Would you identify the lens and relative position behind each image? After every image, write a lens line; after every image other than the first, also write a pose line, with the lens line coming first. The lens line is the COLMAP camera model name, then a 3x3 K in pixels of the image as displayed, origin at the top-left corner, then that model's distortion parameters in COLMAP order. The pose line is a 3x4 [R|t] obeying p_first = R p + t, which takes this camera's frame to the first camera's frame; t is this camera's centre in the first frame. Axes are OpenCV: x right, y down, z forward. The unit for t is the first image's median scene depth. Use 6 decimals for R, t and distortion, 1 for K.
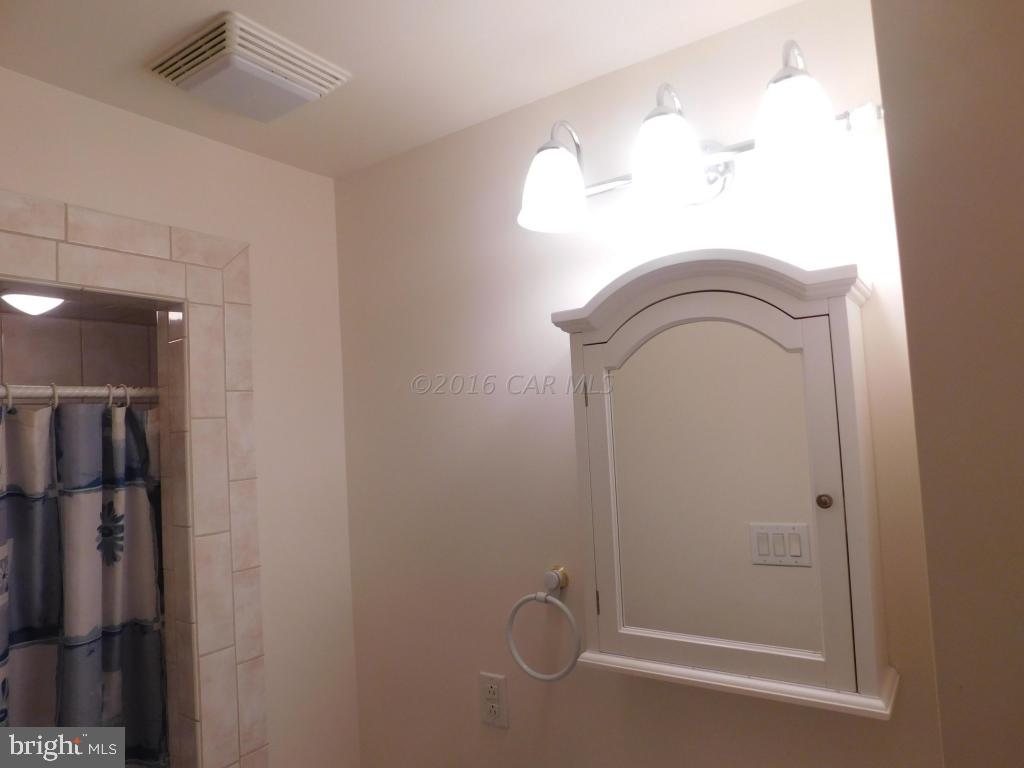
lens RADIAL K [[673.5, 0, 513.9], [0, 673.5, 385.4], [0, 0, 1]] dist [-0.067418, 0.049498]
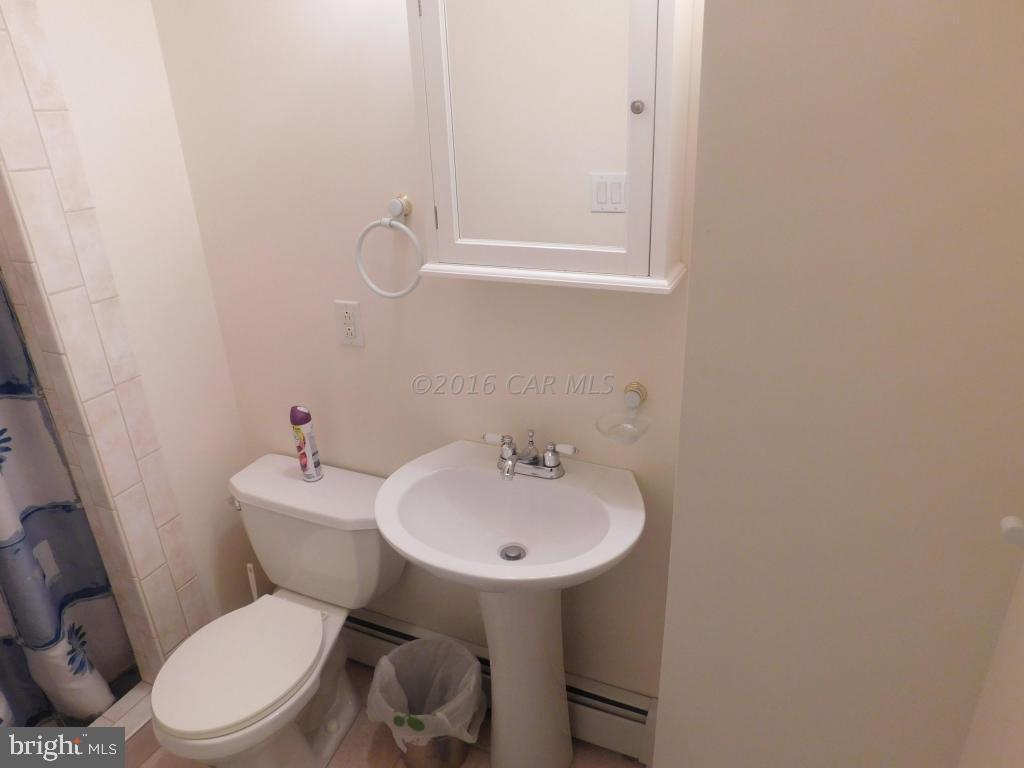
lens RADIAL K [[673.5, 0, 514.7], [0, 673.5, 387.5], [0, 0, 1]] dist [-0.067418, 0.049498]
pose [[0.981324, -0.061119, 0.182392, 0.029916], [-0.023870, 0.902162, 0.430737, 0.085954], [-0.190874, -0.427047, 0.883854, -0.083456]]
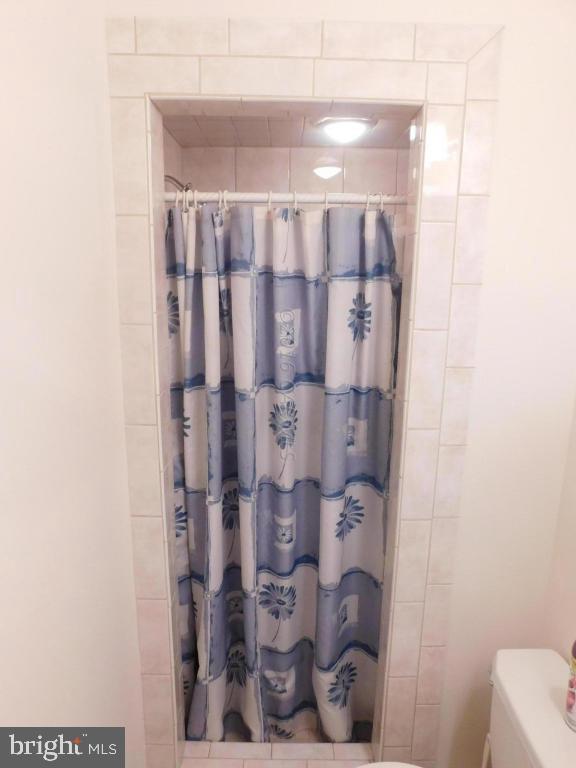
lens RADIAL K [[505.1, 0, 290.2], [0, 505.1, 384.8], [0, 0, 1]] dist [-0.067418, 0.049498]
pose [[0.578452, 0.240338, -0.779507, 0.089587], [0.001832, 0.955225, 0.295876, 0.063400], [0.815714, -0.172578, 0.552111, 0.331595]]
